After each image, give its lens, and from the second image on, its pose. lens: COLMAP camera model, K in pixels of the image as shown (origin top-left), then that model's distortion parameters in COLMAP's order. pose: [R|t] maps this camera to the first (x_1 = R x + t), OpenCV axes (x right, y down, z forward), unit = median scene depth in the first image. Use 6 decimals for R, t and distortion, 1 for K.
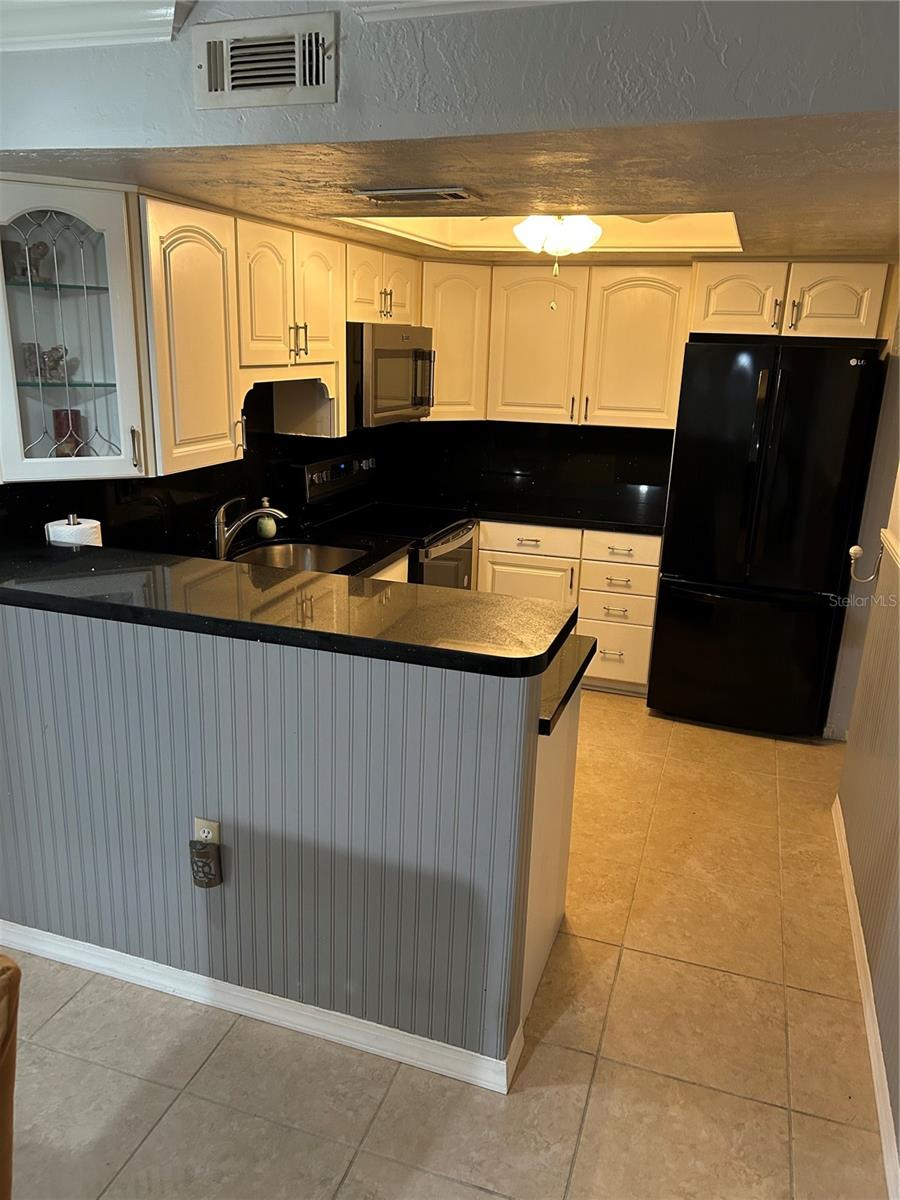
lens RADIAL K [[897.9, 0, 446.0], [0, 897.9, 601.9], [0, 0, 1]] dist [0.044142, -0.039586]
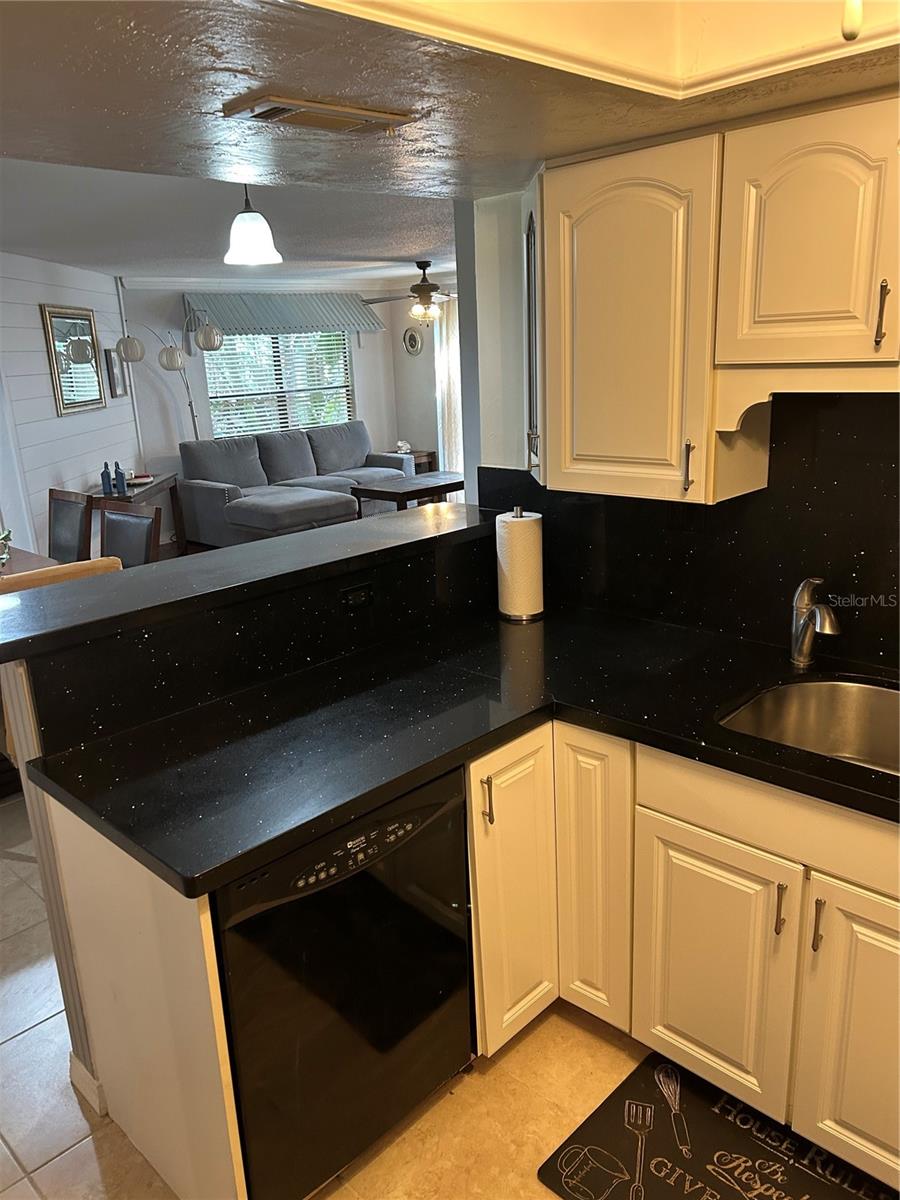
lens RADIAL K [[897.9, 0, 418.1], [0, 897.9, 601.8], [0, 0, 1]] dist [0.044142, -0.039586]
pose [[-0.448918, 0.245954, -0.859057, 0.469429], [-0.222183, 0.900457, 0.373914, -0.303446], [0.865510, 0.358724, -0.349584, 1.103039]]
